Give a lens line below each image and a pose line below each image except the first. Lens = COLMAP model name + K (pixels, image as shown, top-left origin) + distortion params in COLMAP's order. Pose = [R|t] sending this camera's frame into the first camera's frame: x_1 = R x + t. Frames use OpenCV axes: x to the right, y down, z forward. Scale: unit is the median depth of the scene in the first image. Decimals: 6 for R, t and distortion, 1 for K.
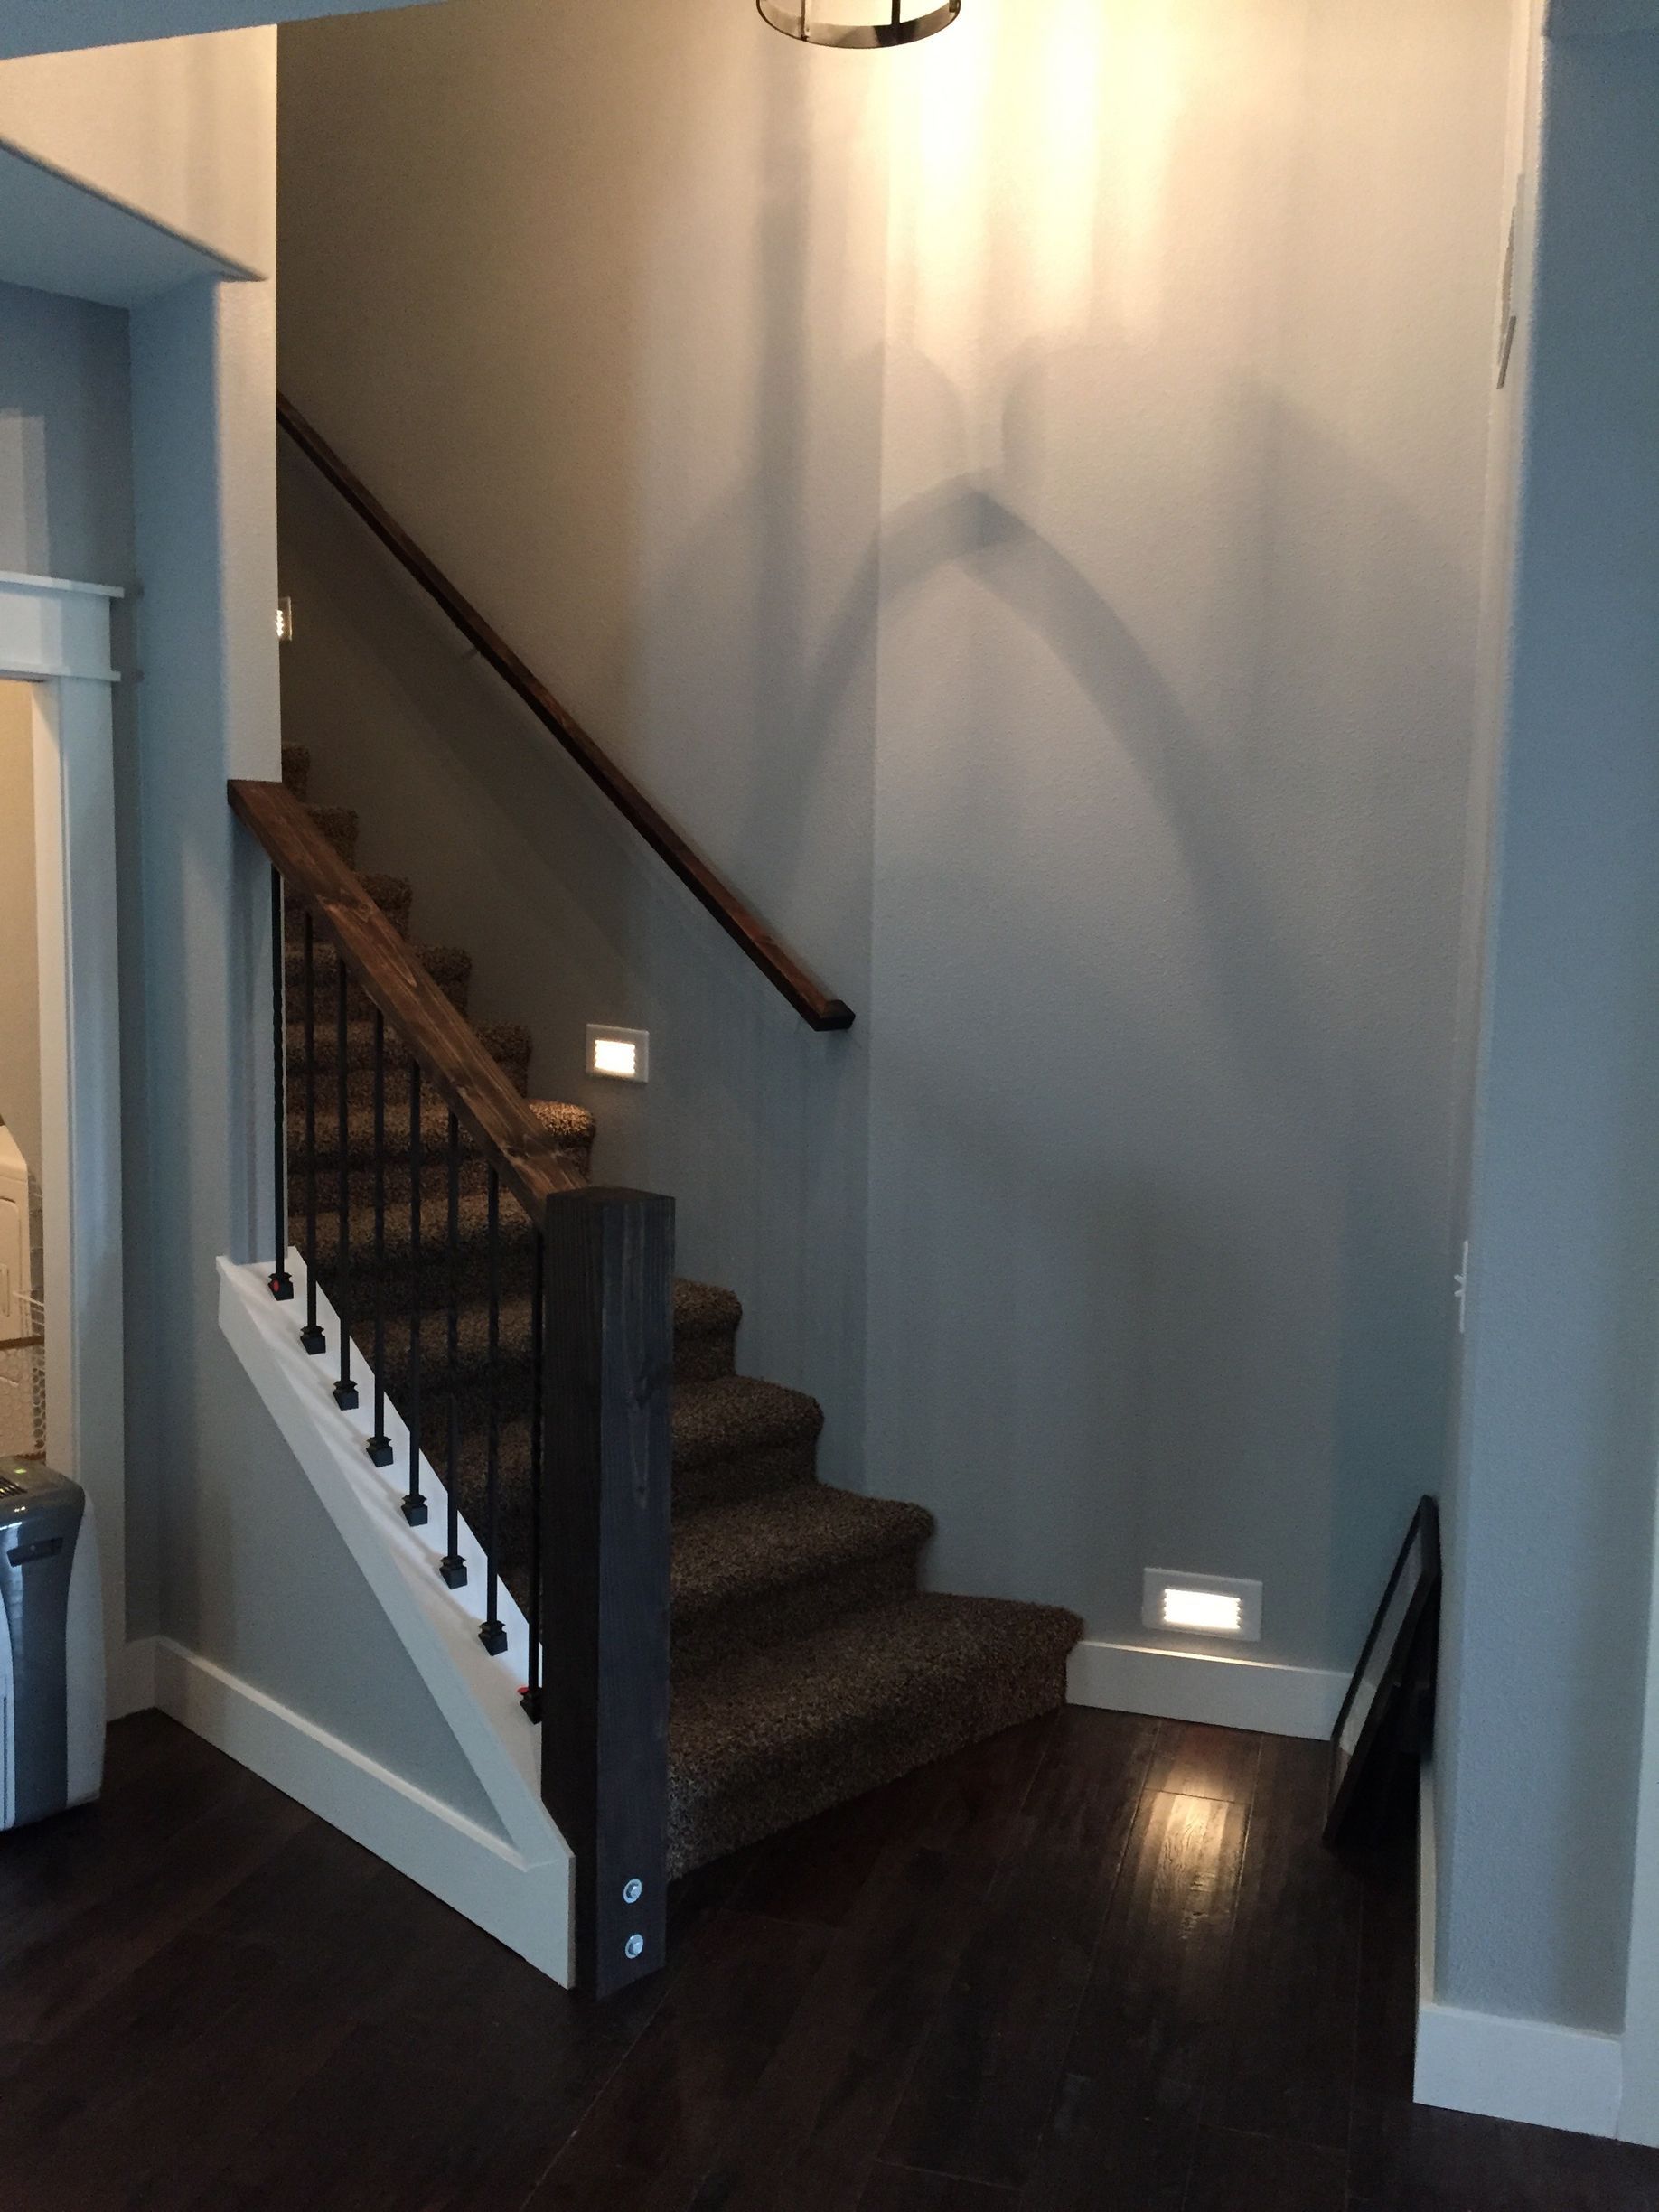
lens RADIAL K [[1901.5, 0, 829.5], [0, 1901.5, 1106.0], [0, 0, 1]] dist [0.070652, -0.003528]
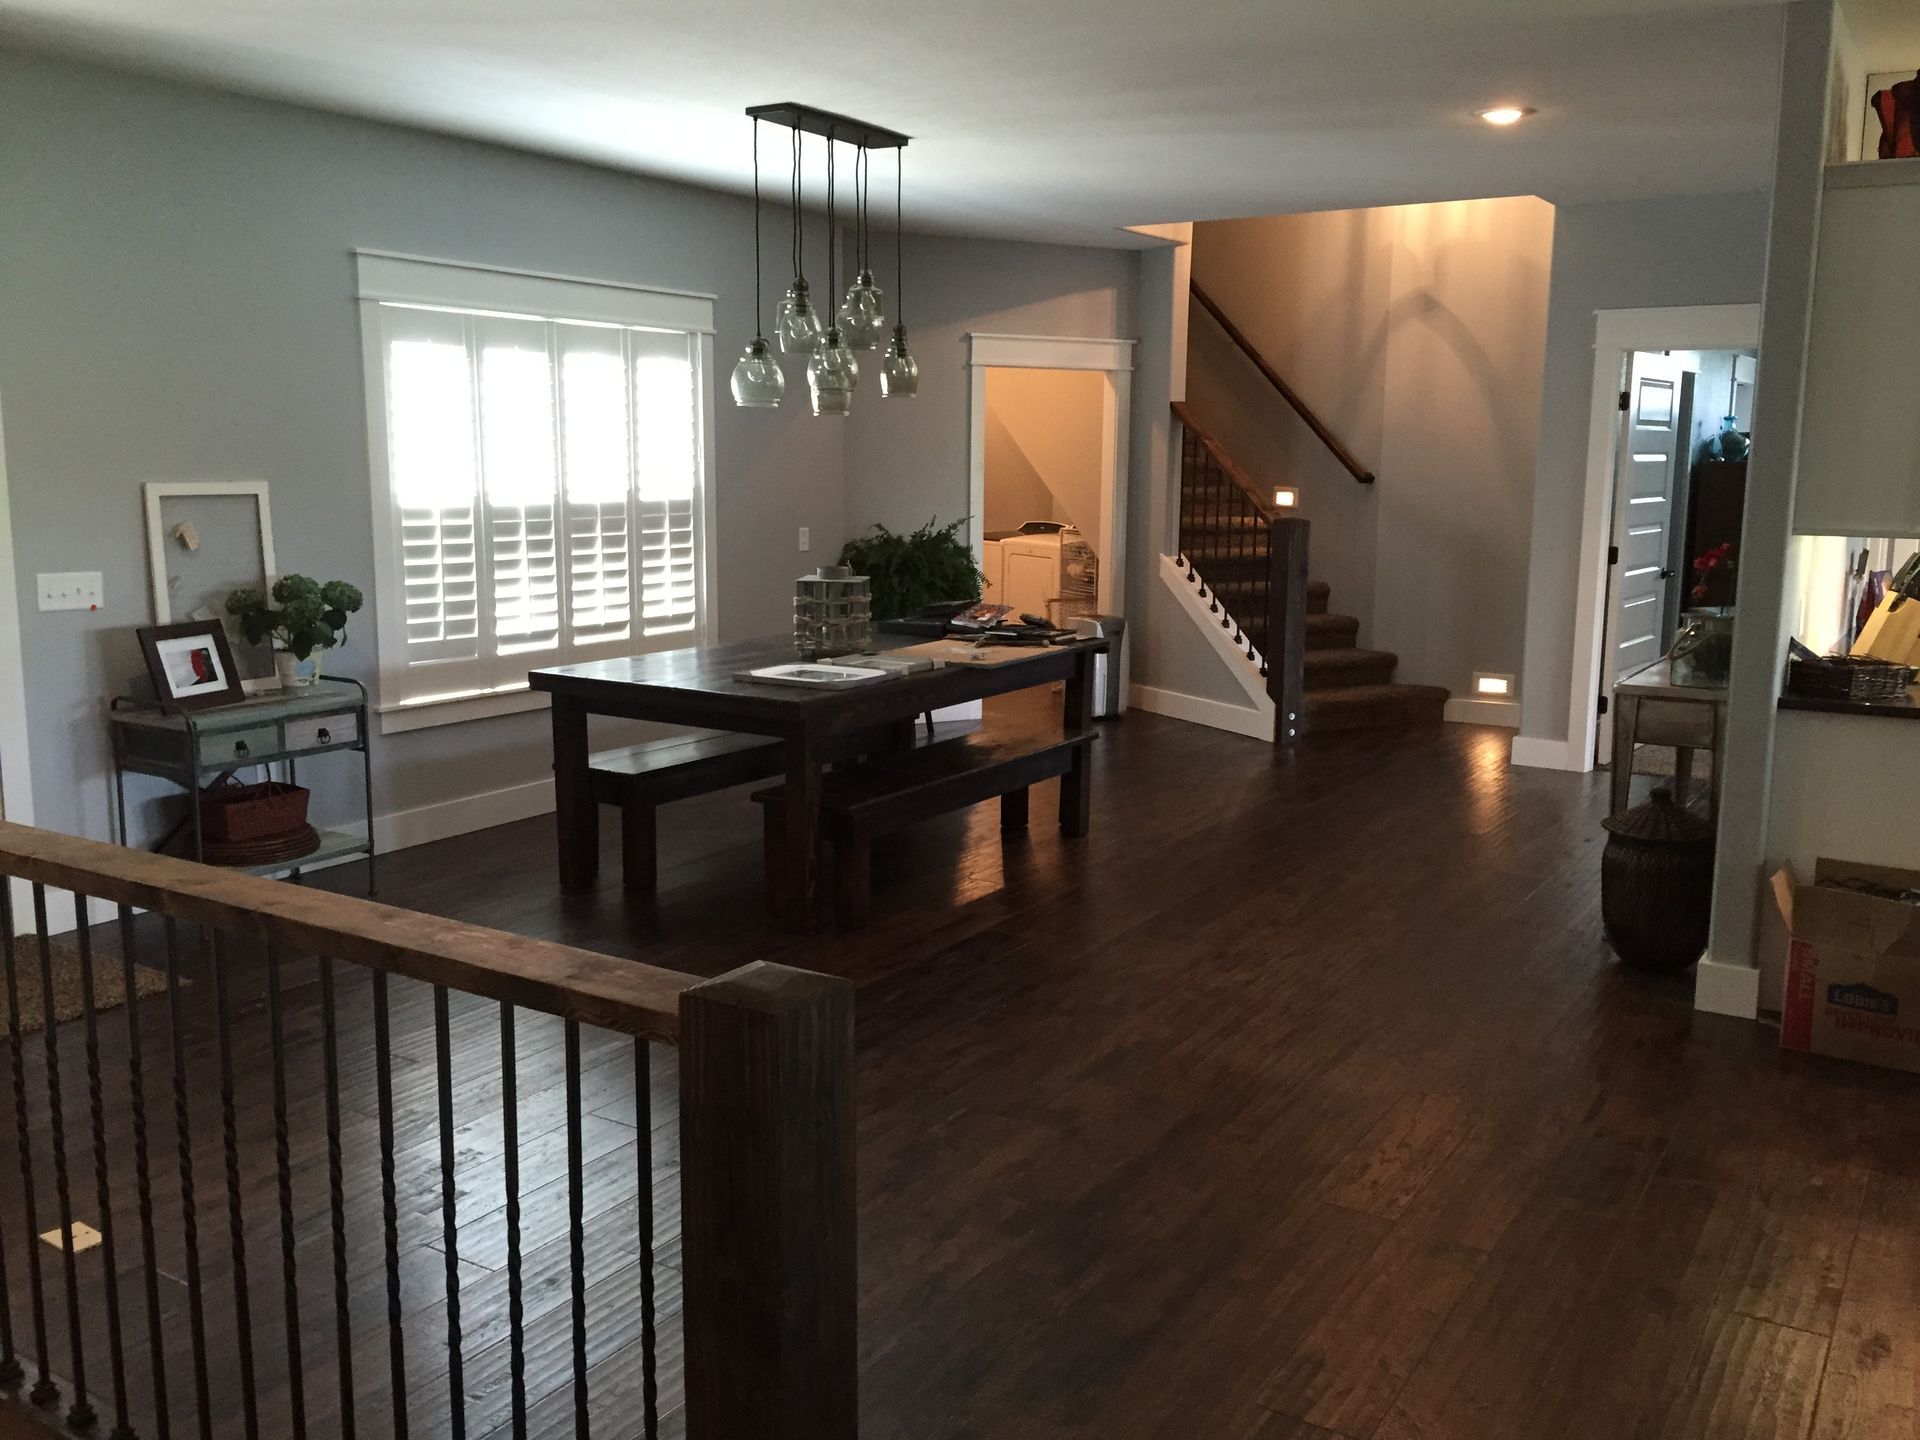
lens RADIAL K [[1650.5, 0, 960.0], [0, 1650.5, 720.0], [0, 0, 1]] dist [0.070652, -0.003528]
pose [[0.962355, 0.033482, -0.269726, 0.105368], [-0.019359, 0.998307, 0.054854, 0.203317], [0.271106, -0.047568, 0.961373, -1.677344]]
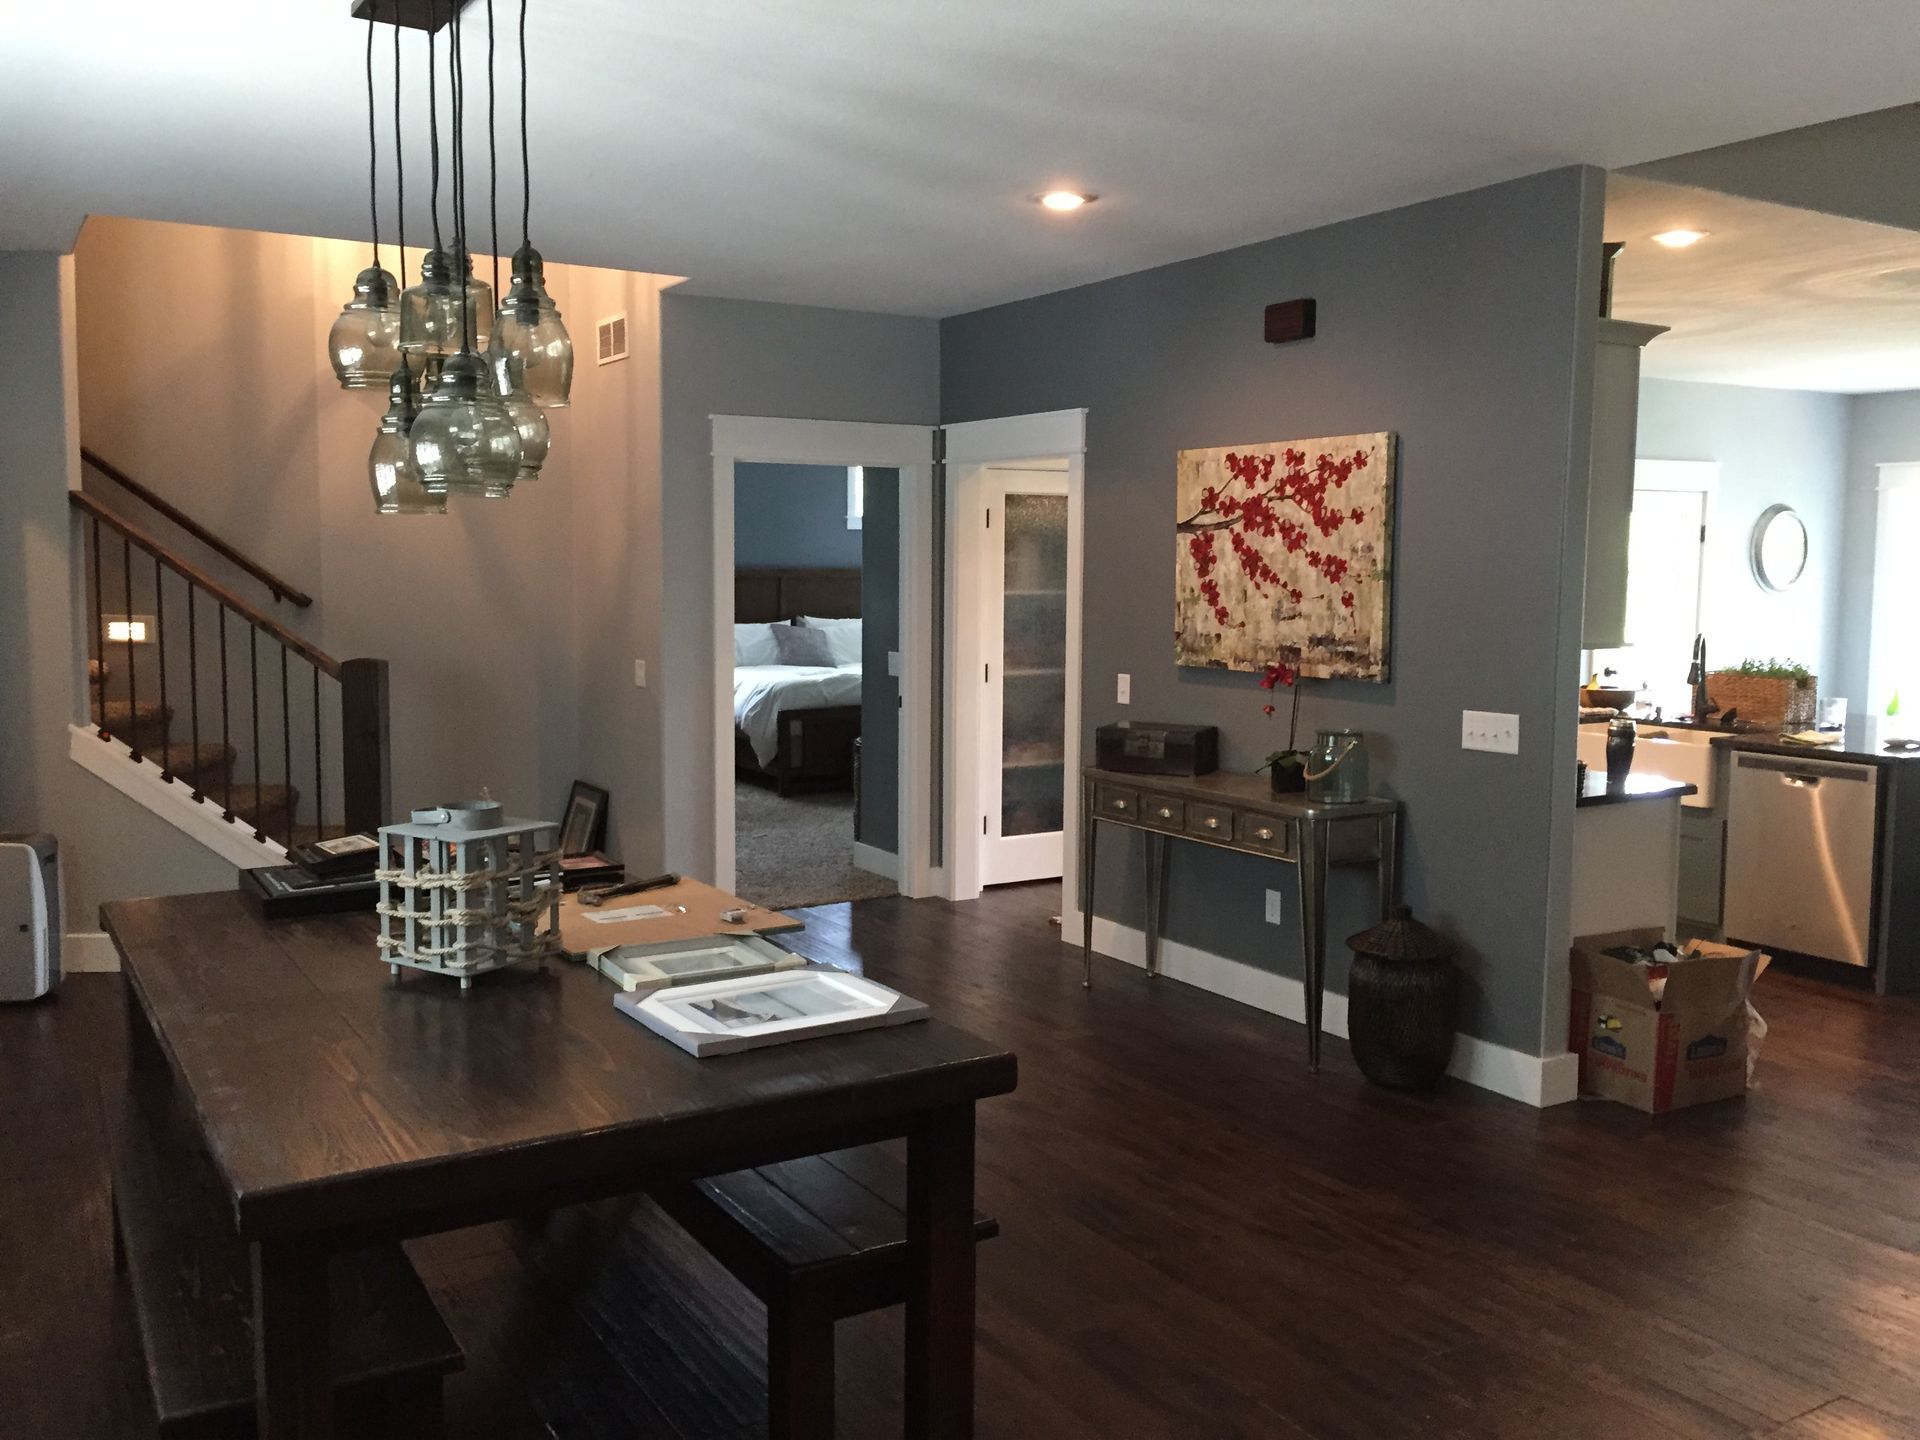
lens RADIAL K [[1650.5, 0, 960.0], [0, 1650.5, 720.0], [0, 0, 1]] dist [0.070652, -0.003528]
pose [[0.661334, -0.085407, 0.745213, -0.977118], [0.085138, 0.995623, 0.038550, 0.083843], [-0.745244, 0.037951, 0.665711, -0.846780]]
